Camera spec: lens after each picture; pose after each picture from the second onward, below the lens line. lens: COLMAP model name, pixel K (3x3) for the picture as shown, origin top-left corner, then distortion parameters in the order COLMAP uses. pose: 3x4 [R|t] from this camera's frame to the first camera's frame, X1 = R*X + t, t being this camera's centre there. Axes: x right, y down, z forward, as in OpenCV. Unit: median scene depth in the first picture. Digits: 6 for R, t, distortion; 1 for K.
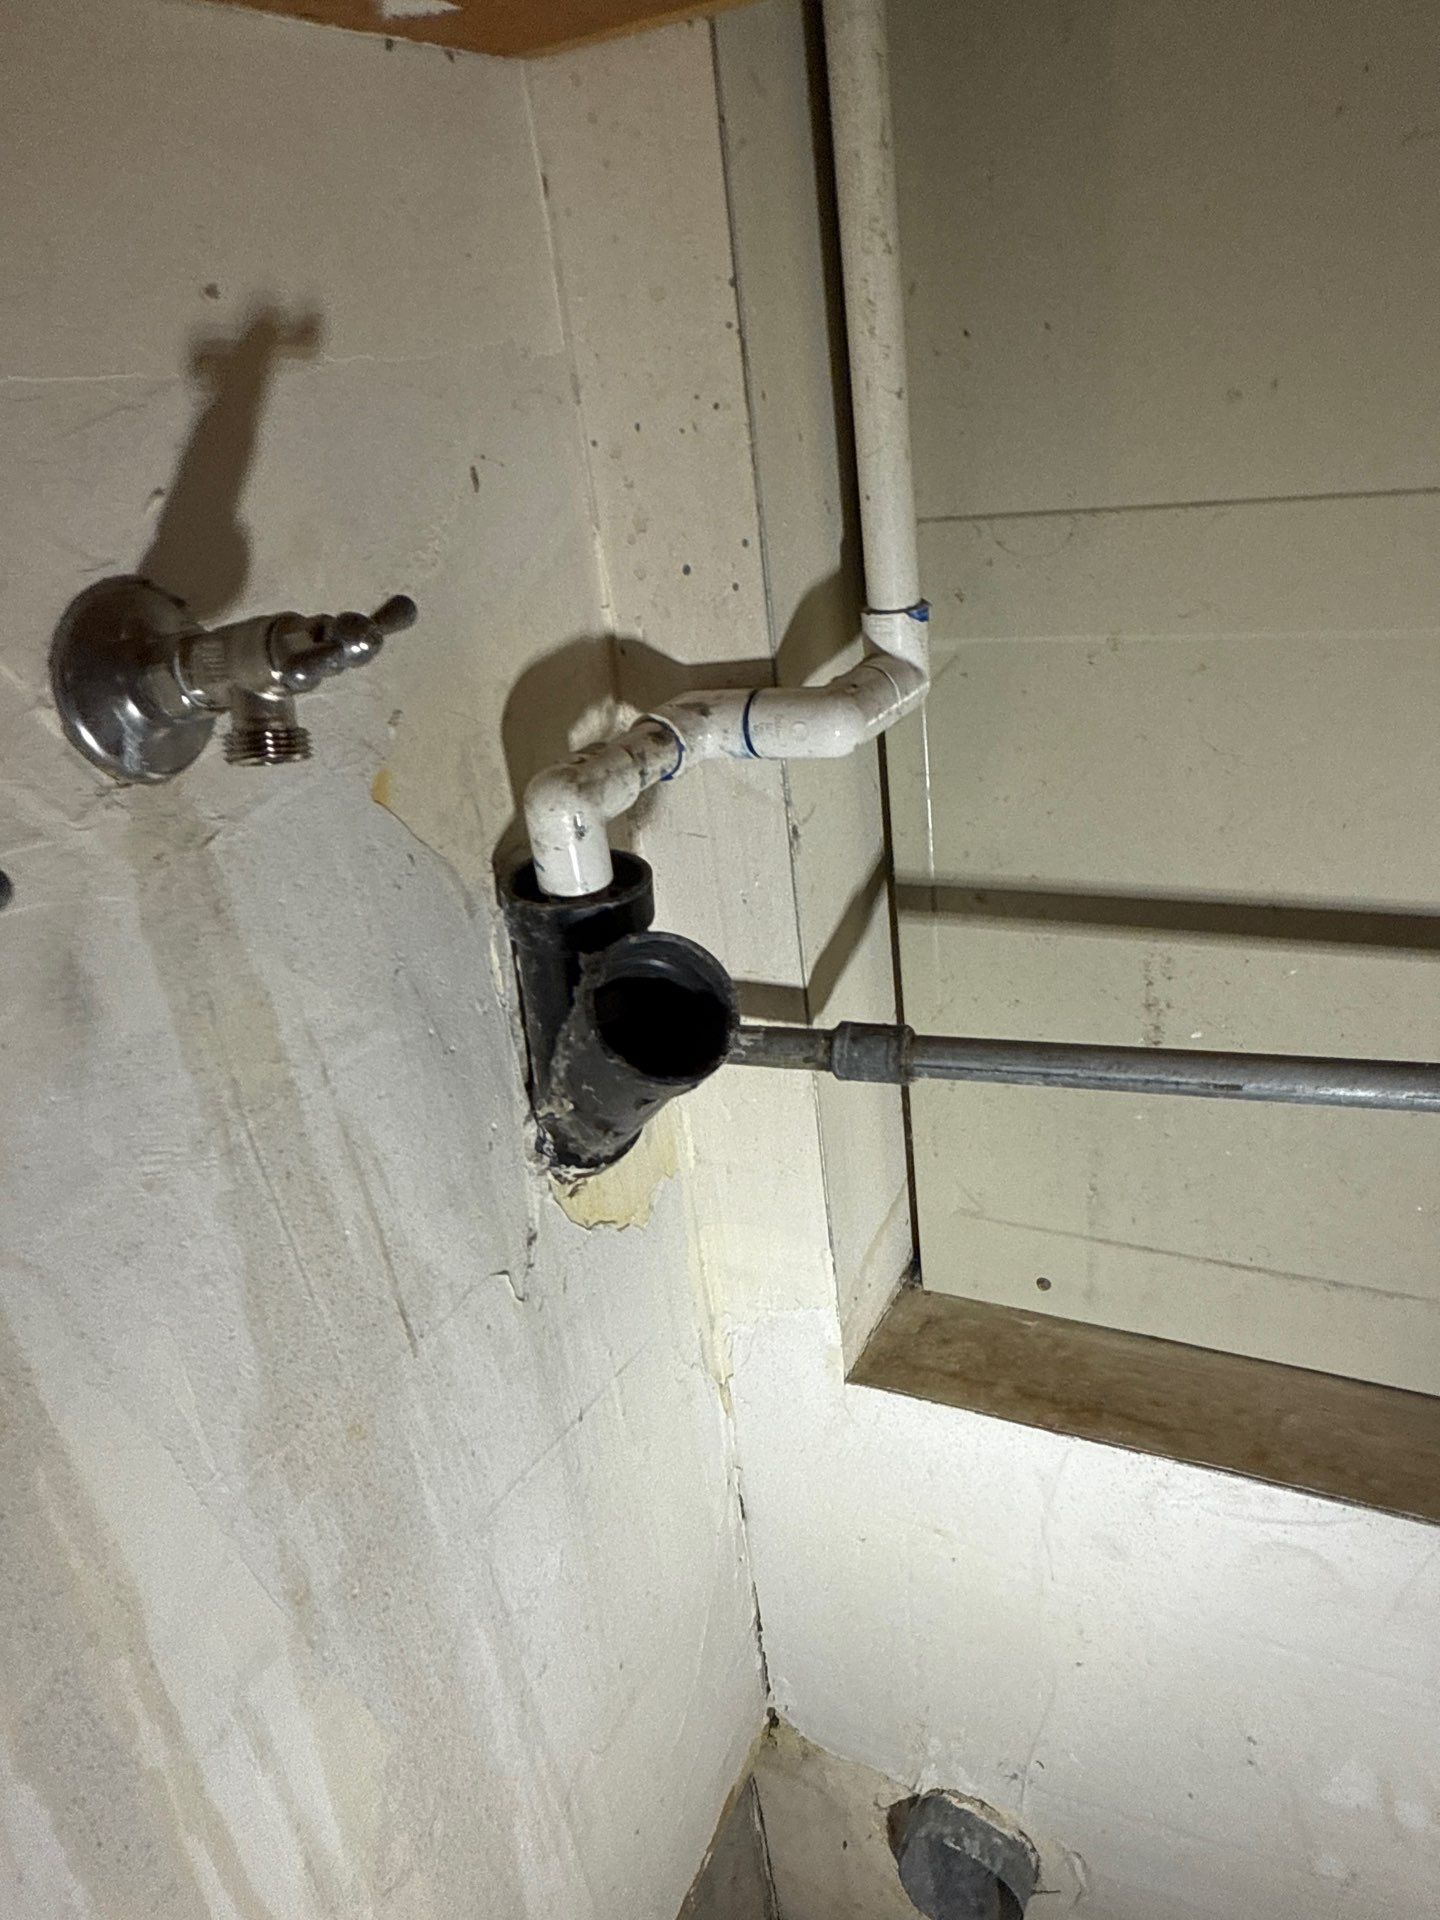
lens RADIAL K [[1367.4, 0, 712.5], [0, 1367.4, 949.1], [0, 0, 1]] dist [-0.001614, -0.005650]
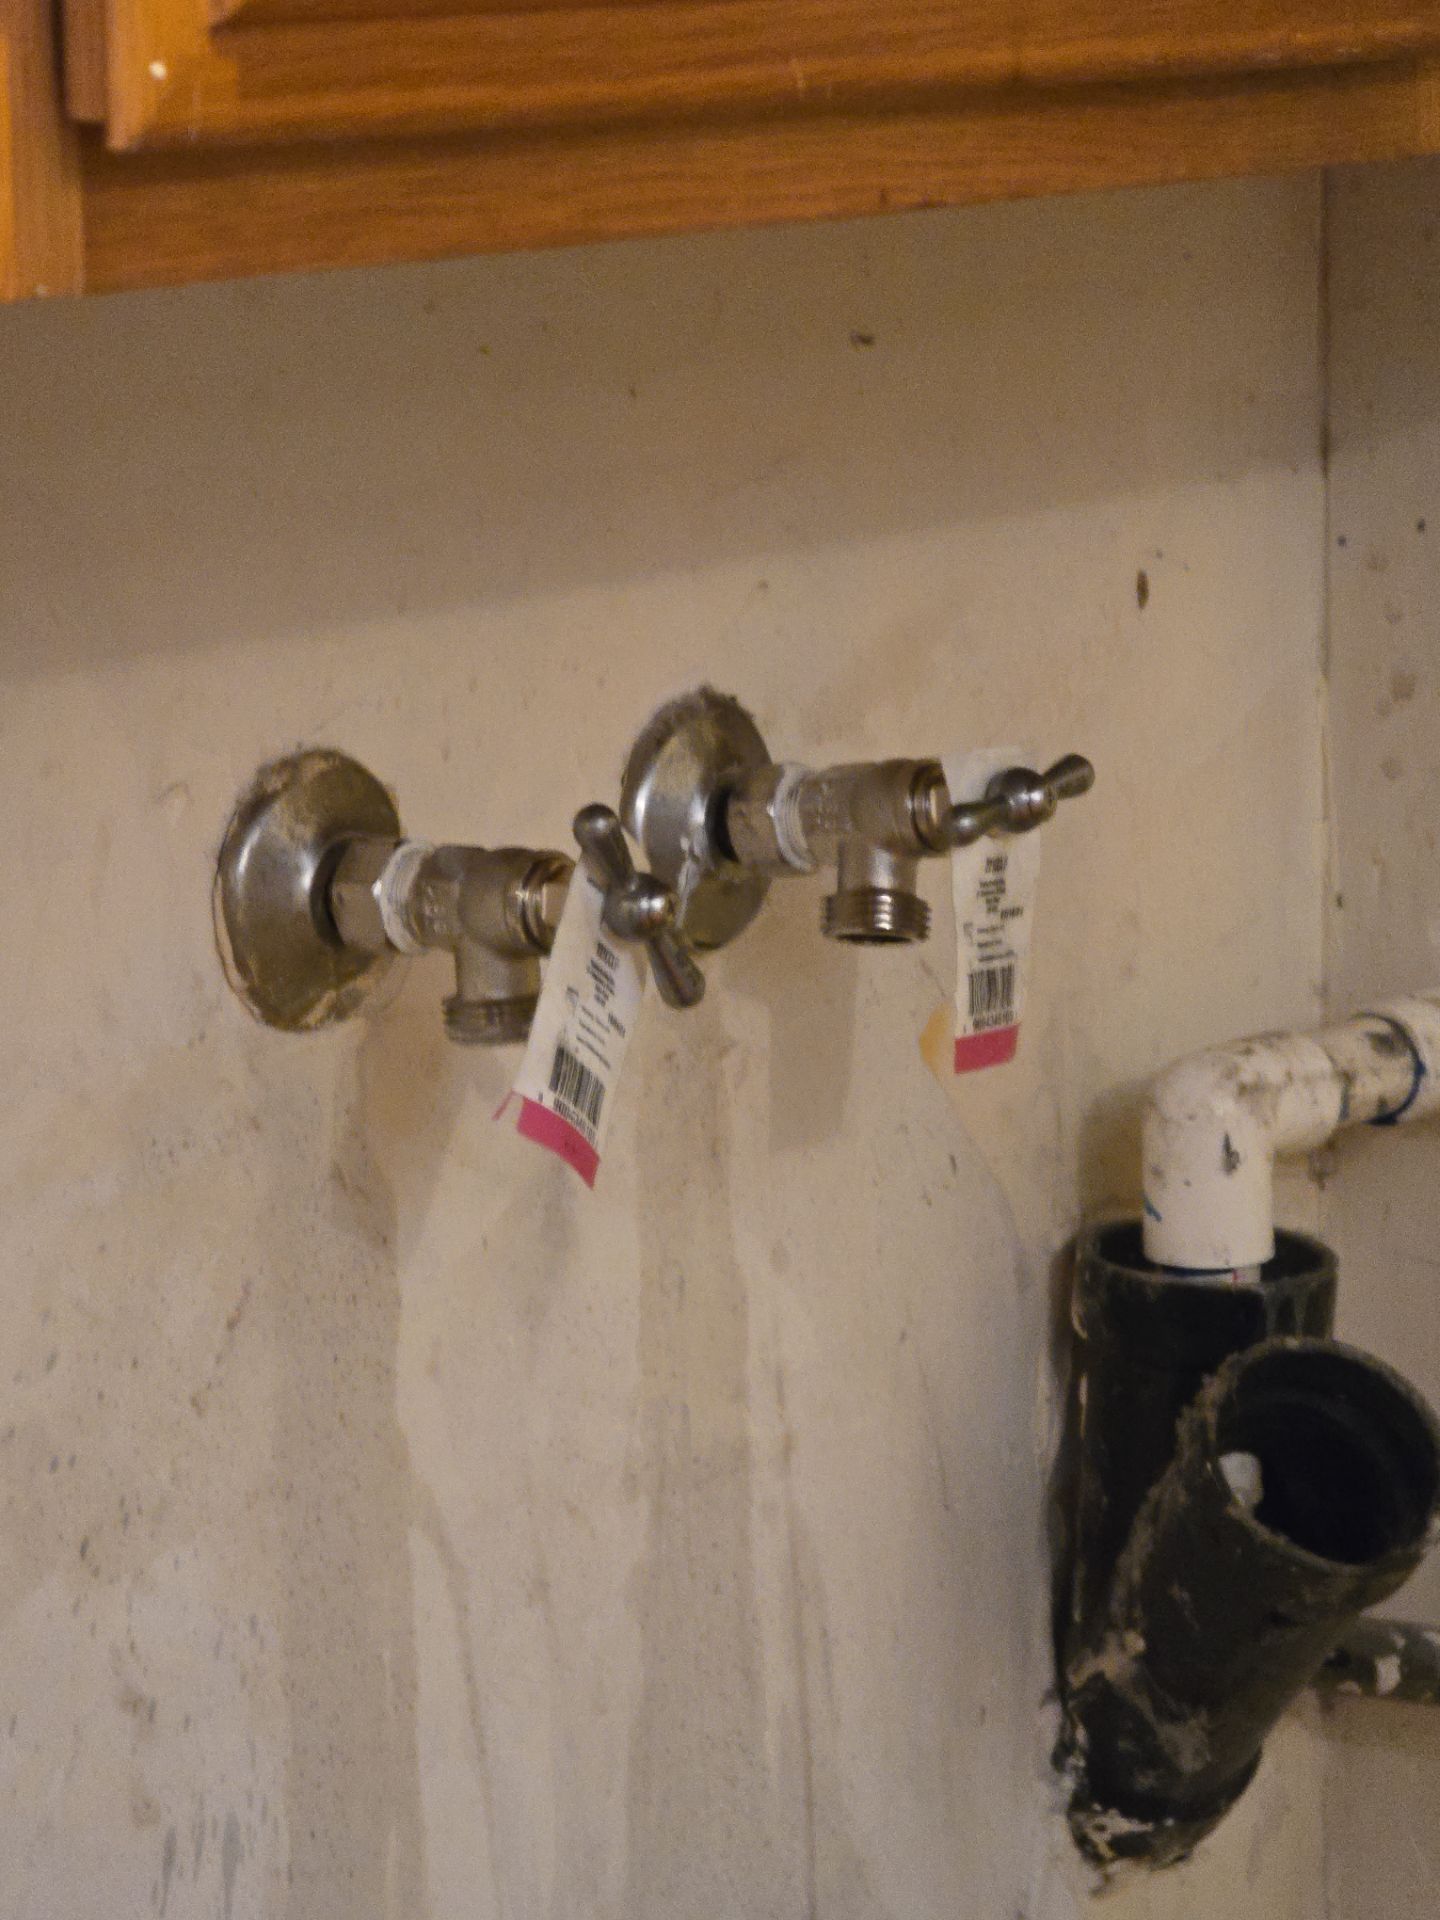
lens RADIAL K [[6640.1, 0, 720.0], [0, 6640.1, 960.0], [0, 0, 1]] dist [0.196235, 1.786394]
pose [[0.979773, 0.127675, -0.154089, 0.120686], [-0.160423, 0.961427, -0.223432, 0.507884], [0.119619, 0.243633, 0.962463, -1.831471]]
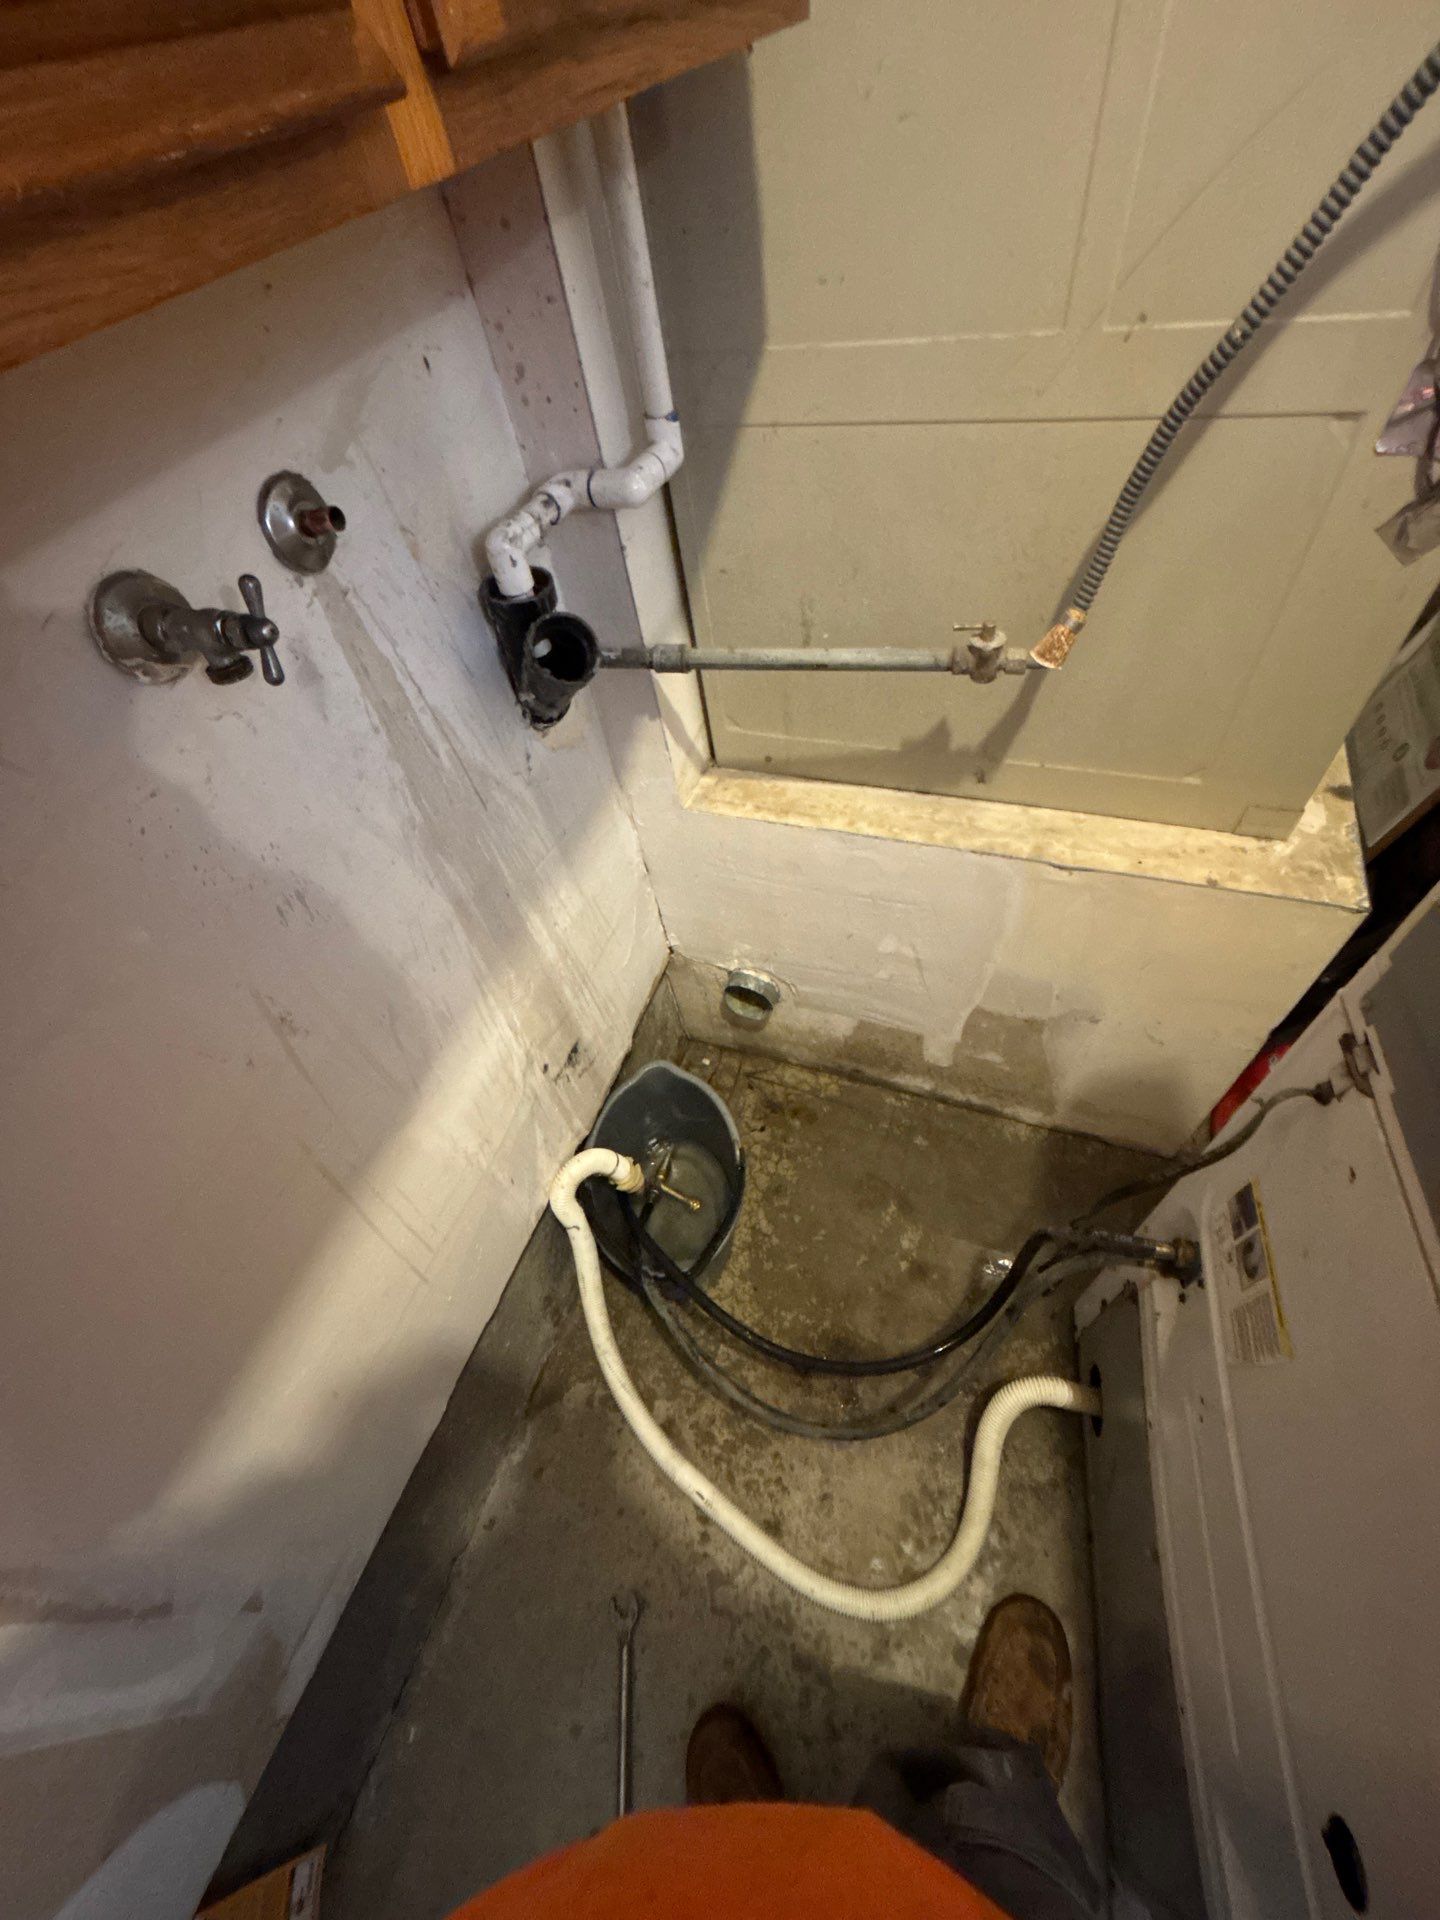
lens RADIAL K [[779.5, 0, 710.5], [0, 779.5, 953.6], [0, 0, 1]] dist [-0.003226, -0.000539]
pose [[0.994503, -0.095677, 0.042540, 0.095043], [0.066074, 0.888605, 0.453888, -0.074607], [-0.081228, -0.448582, 0.890043, -0.369158]]
